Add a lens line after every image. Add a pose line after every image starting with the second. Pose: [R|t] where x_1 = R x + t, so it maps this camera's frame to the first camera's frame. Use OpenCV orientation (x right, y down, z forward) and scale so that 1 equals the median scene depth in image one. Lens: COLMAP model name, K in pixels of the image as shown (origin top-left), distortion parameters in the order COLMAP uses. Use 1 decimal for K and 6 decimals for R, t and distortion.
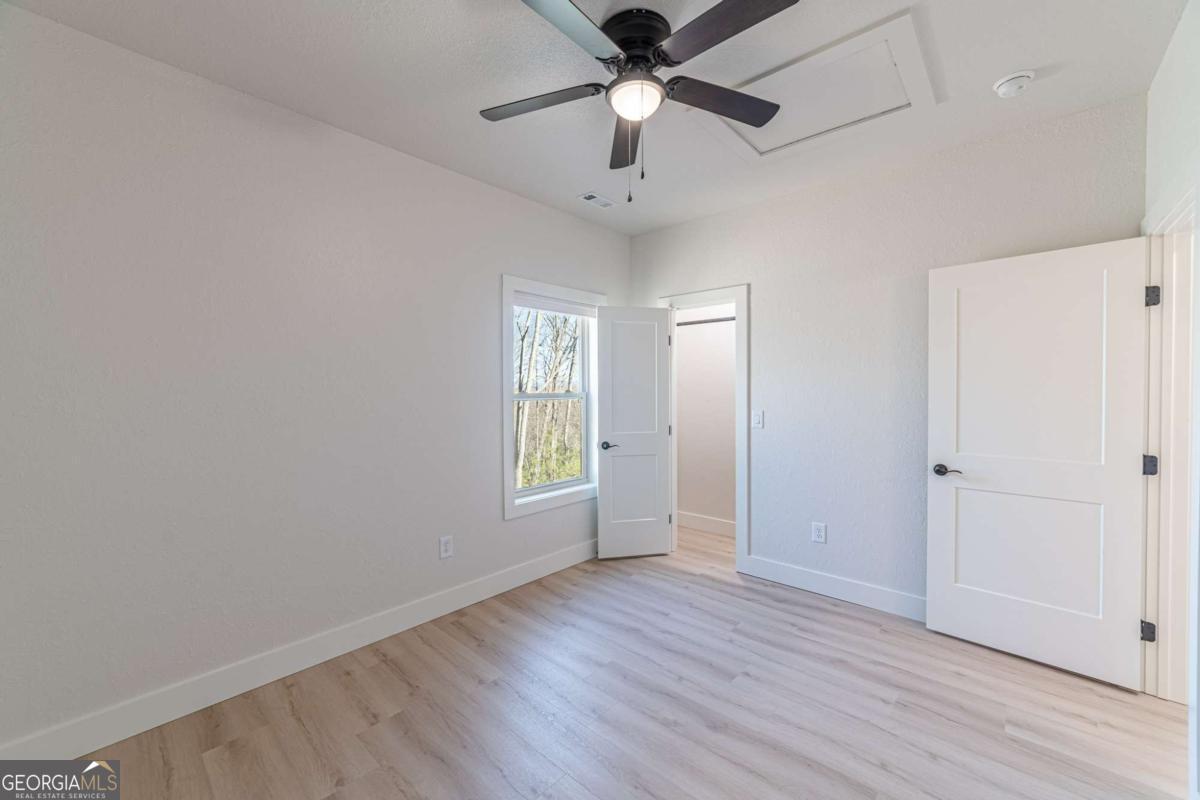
lens RADIAL K [[464.4, 0, 603.0], [0, 464.4, 394.5], [0, 0, 1]] dist [-0.001534, 0.000139]
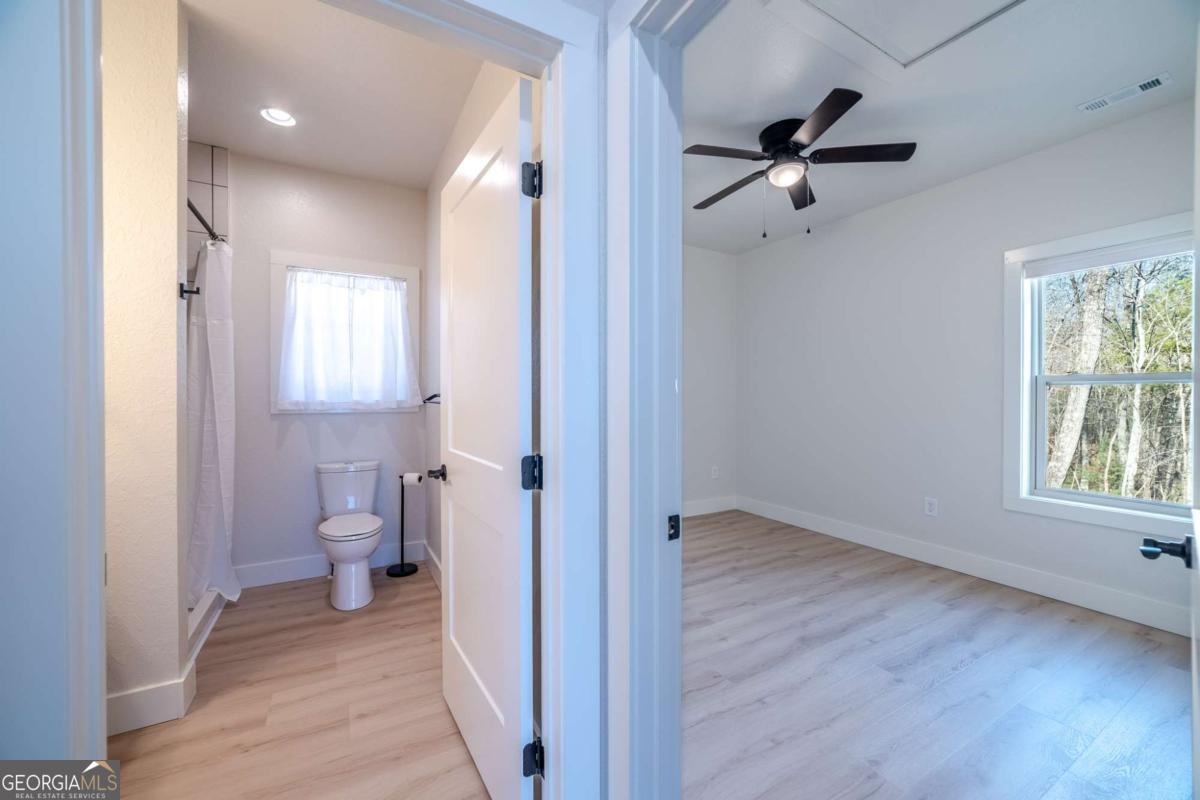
lens RADIAL K [[464.4, 0, 596.5], [0, 464.4, 400.7], [0, 0, 1]] dist [-0.001534, 0.000139]
pose [[-0.330554, 0.008615, -0.943748, 1.100179], [0.000986, 0.999961, 0.008783, 0.049702], [0.943787, 0.001973, -0.330550, 0.617162]]
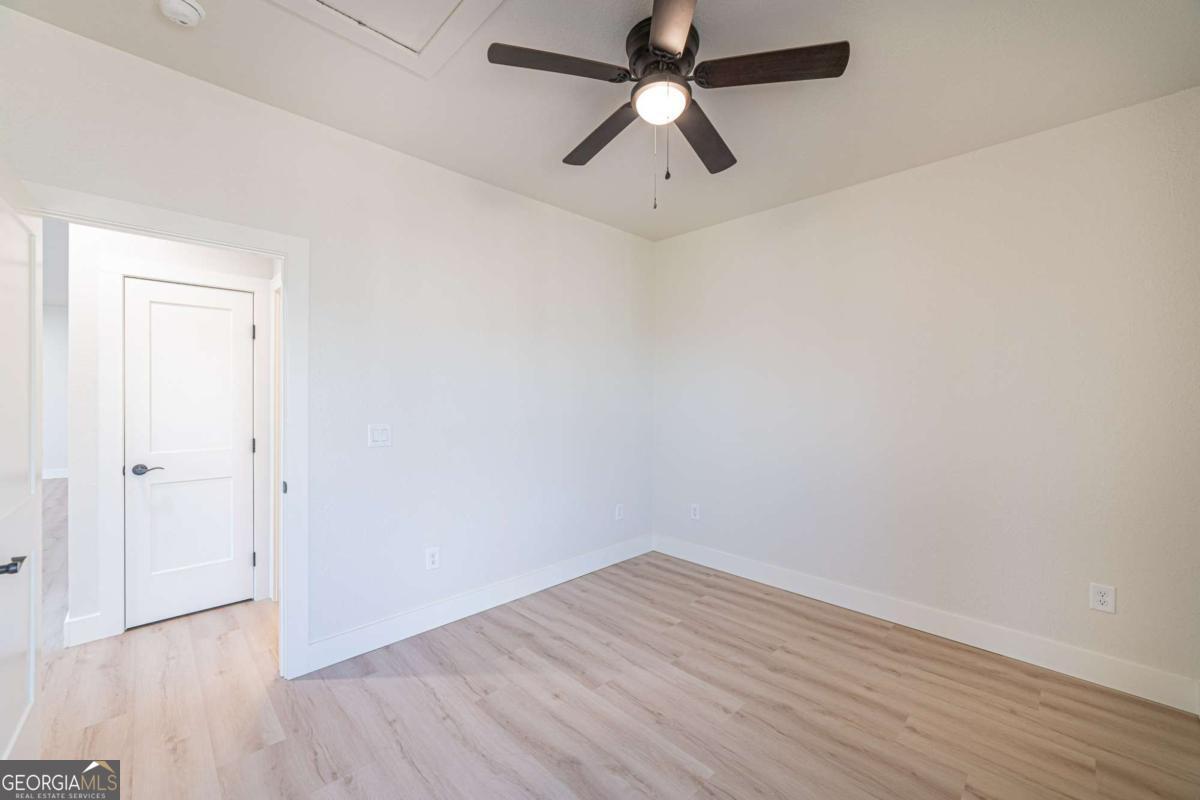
lens RADIAL K [[464.4, 0, 594.5], [0, 464.4, 400.9], [0, 0, 1]] dist [-0.001534, 0.000139]
pose [[-0.996414, -0.000016, 0.084612, 0.074085], [0.000045, 1.000000, 0.000722, 0.004224], [-0.084612, 0.000723, -0.996414, 1.331598]]
